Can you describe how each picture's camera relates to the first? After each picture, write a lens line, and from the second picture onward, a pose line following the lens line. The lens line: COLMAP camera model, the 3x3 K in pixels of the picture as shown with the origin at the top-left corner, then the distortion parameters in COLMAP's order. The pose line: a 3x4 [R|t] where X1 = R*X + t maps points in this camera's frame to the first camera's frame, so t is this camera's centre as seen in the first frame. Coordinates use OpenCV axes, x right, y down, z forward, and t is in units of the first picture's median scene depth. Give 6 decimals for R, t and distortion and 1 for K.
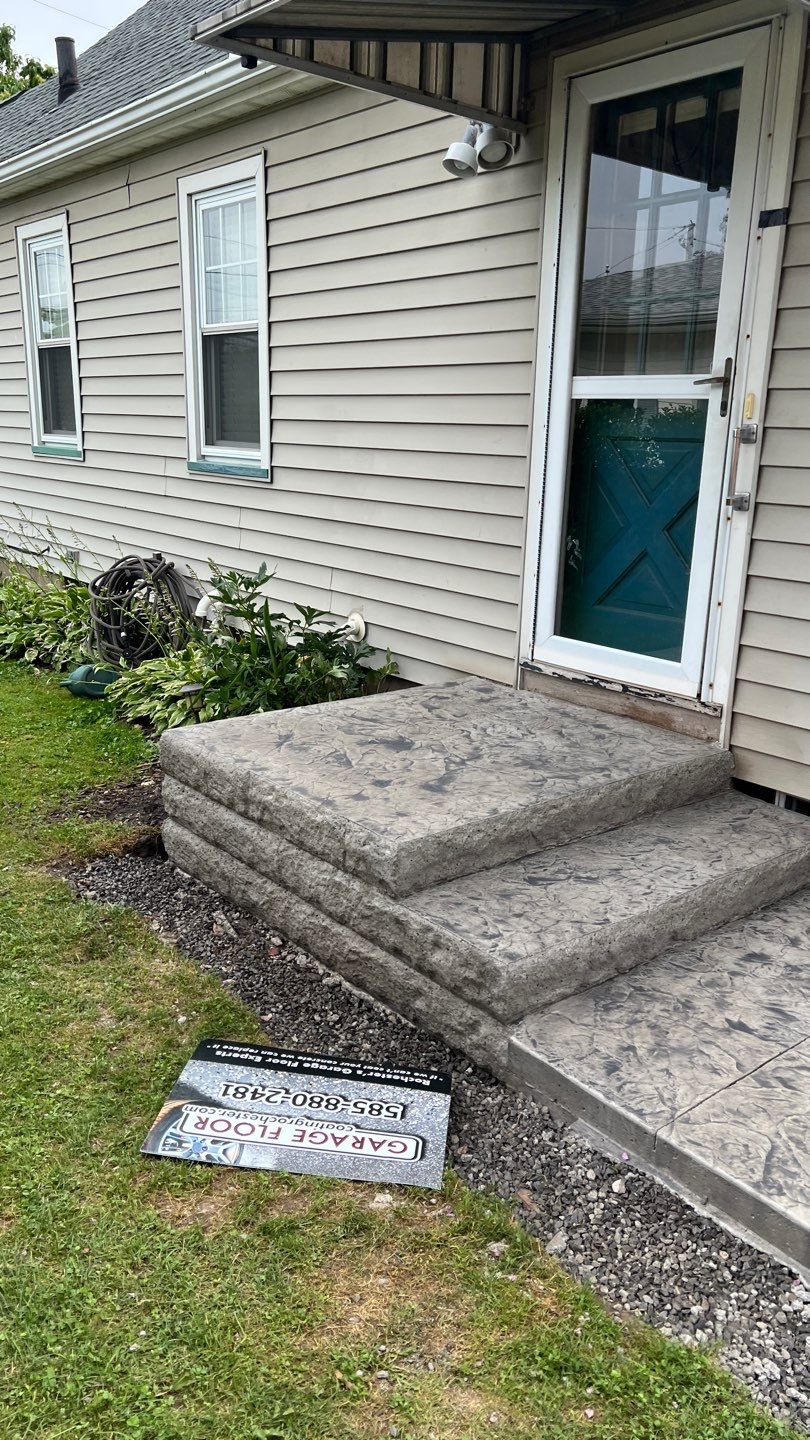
lens RADIAL K [[1083.8, 0, 406.9], [0, 1083.8, 725.6], [0, 0, 1]] dist [0.055769, -0.015227]
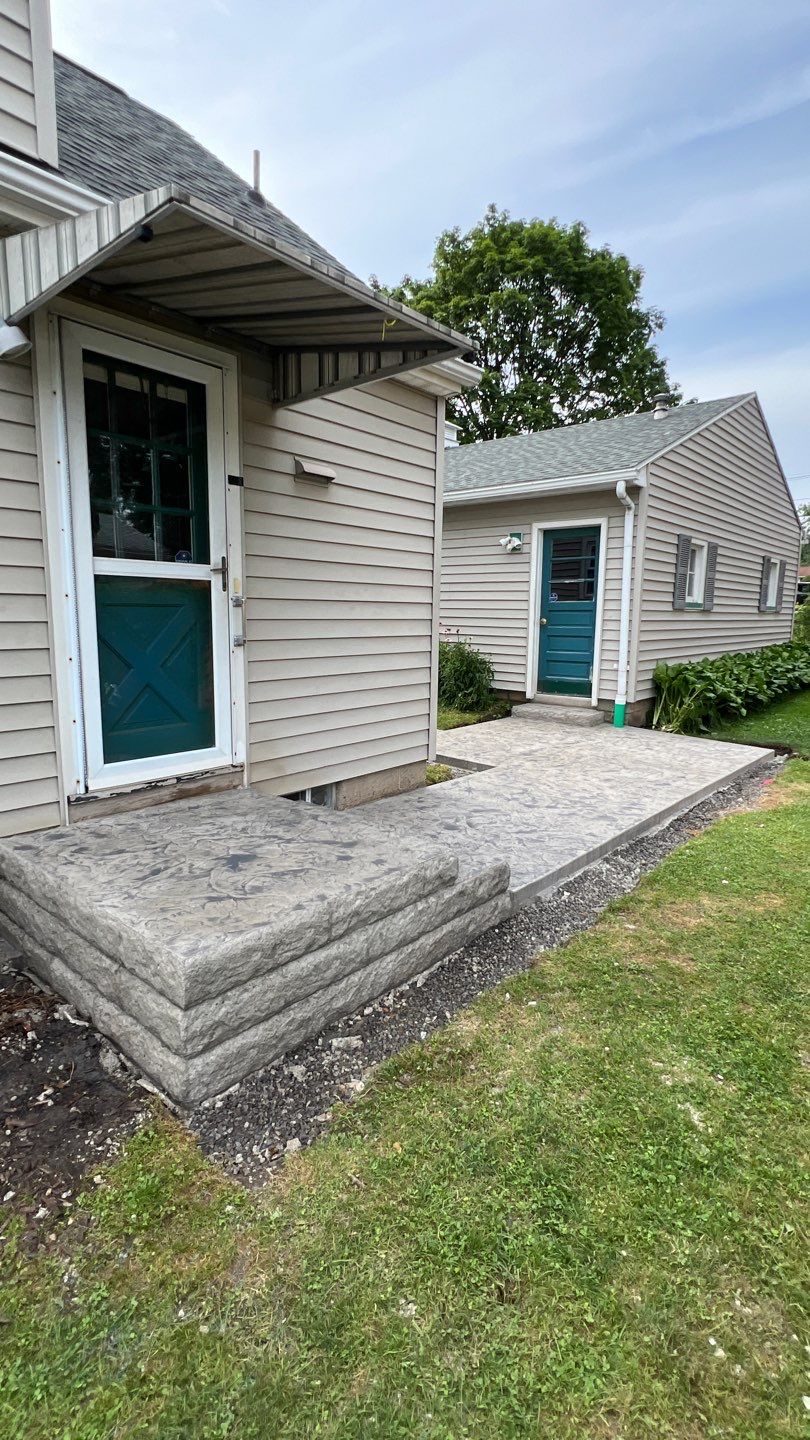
lens RADIAL K [[680.9, 0, 402.6], [0, 680.9, 721.3], [0, 0, 1]] dist [-0.002996, -0.000015]
pose [[-0.160506, -0.190411, 0.968494, -0.764029], [0.242807, 0.943447, 0.225726, -0.261358], [-0.956704, 0.271388, -0.105195, 0.894865]]
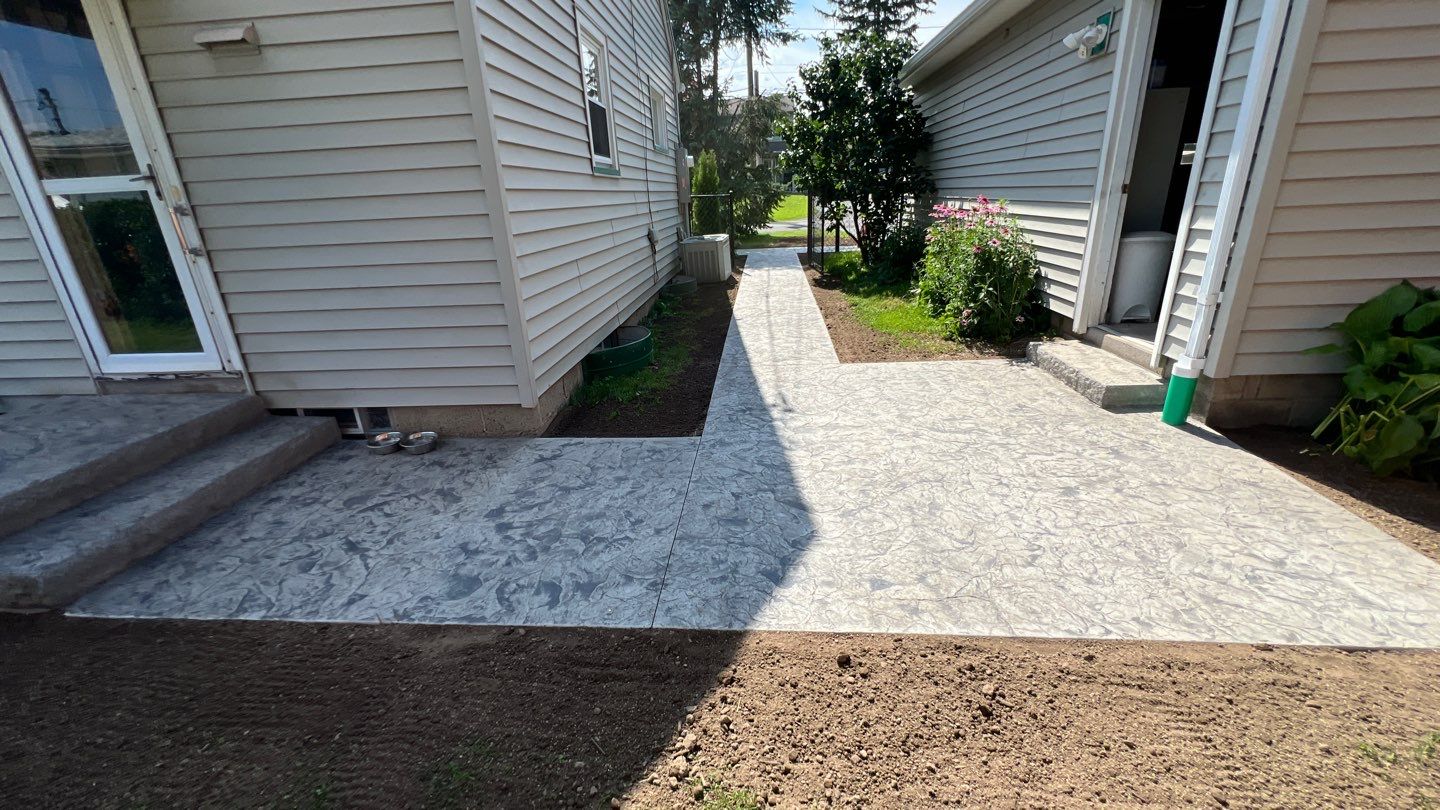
lens RADIAL K [[575.9, 0, 717.2], [0, 575.9, 400.9], [0, 0, 1]] dist [-0.001982, 0.001063]
pose [[0.693264, -0.300296, 0.655139, 0.209777], [0.254625, 0.952485, 0.167149, 0.068811], [-0.674204, 0.050936, 0.736787, -0.174576]]
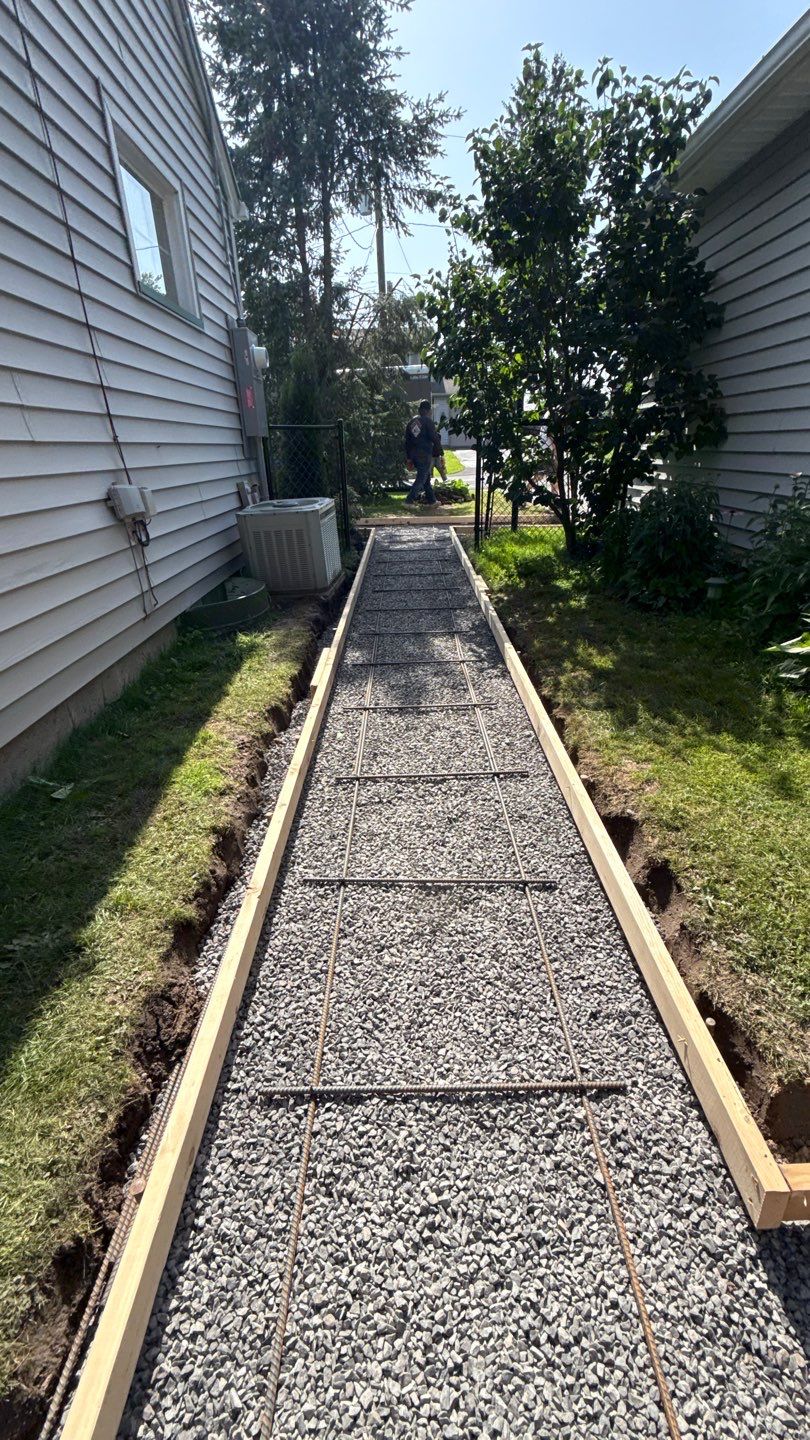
lens RADIAL K [[575.9, 0, 400.8], [0, 575.9, 724.0], [0, 0, 1]] dist [-0.001982, 0.001063]
pose [[0.638196, -0.372434, 0.673794, 1.048171], [0.245149, 0.927953, 0.280721, -0.032237], [-0.729800, -0.013975, 0.683518, 0.512363]]
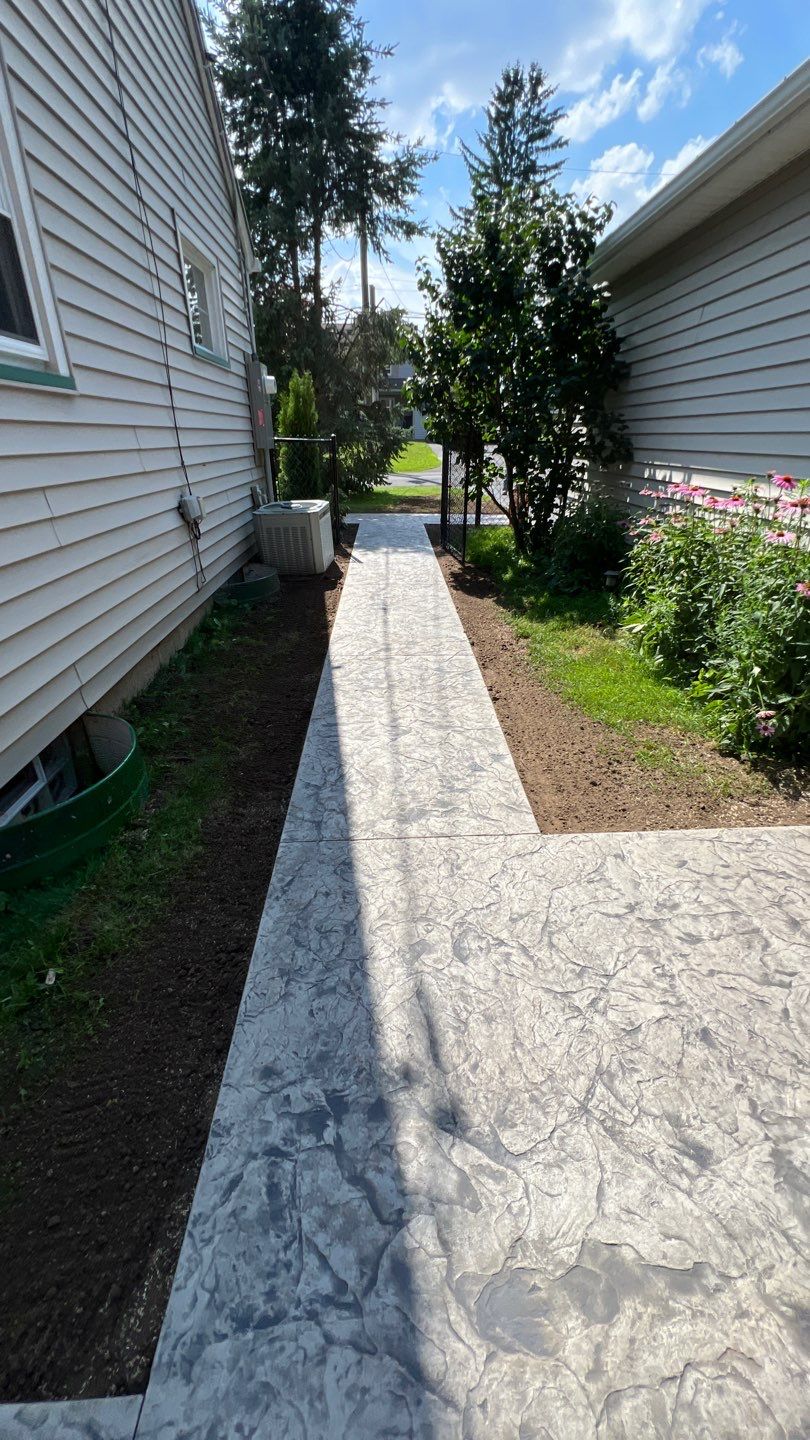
lens RADIAL K [[575.9, 0, 408.3], [0, 575.9, 717.2], [0, 0, 1]] dist [-0.001982, 0.001063]
pose [[0.605698, -0.372894, 0.702908, 0.785270], [0.224156, 0.927576, 0.298926, -0.048595], [-0.763469, -0.023498, 0.645417, 0.287471]]
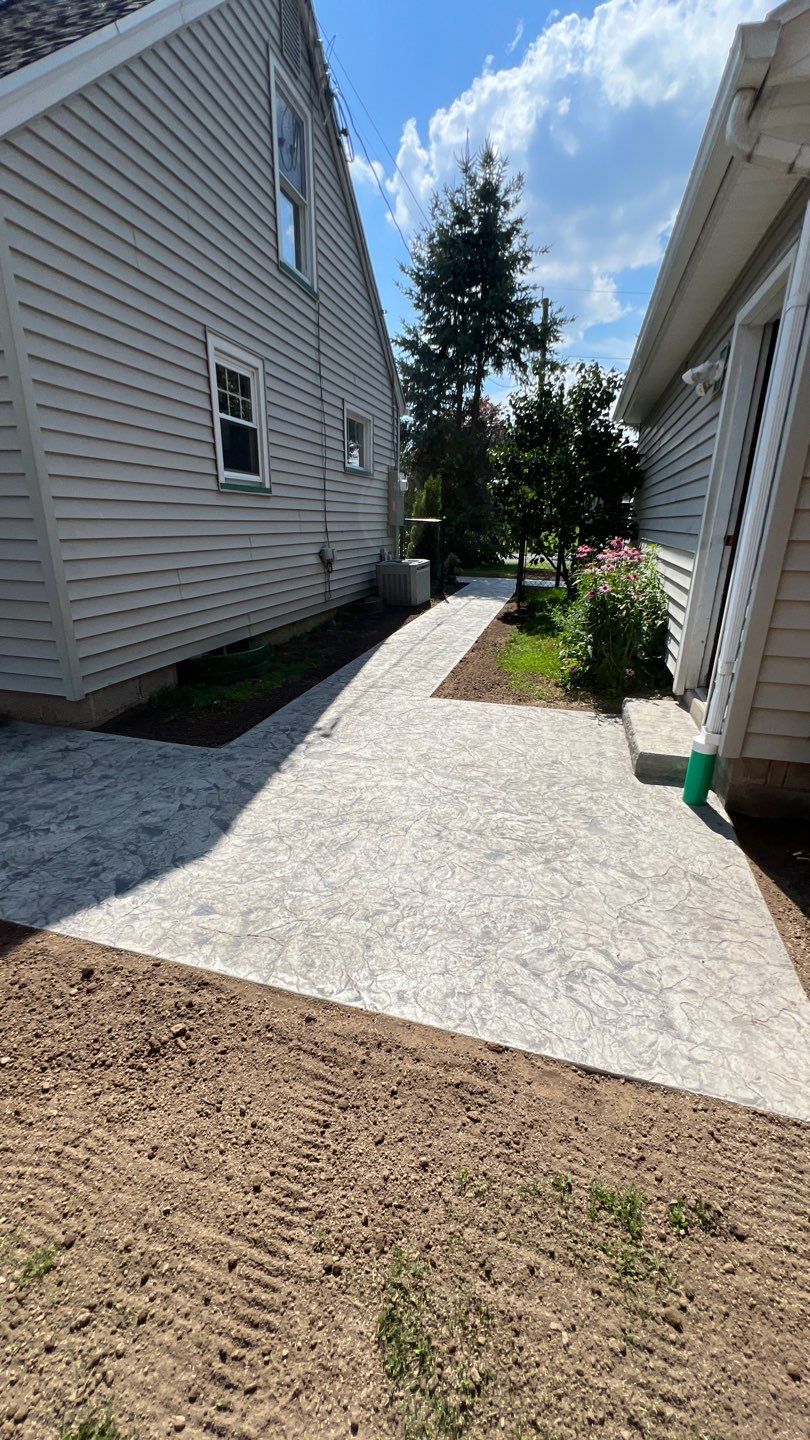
lens RADIAL K [[575.9, 0, 410.4], [0, 575.9, 716.4], [0, 0, 1]] dist [-0.001982, 0.001063]
pose [[0.817604, -0.198730, 0.540398, 0.536147], [0.156920, 0.979928, 0.122951, 0.152105], [-0.553986, -0.015726, 0.832378, -0.434119]]
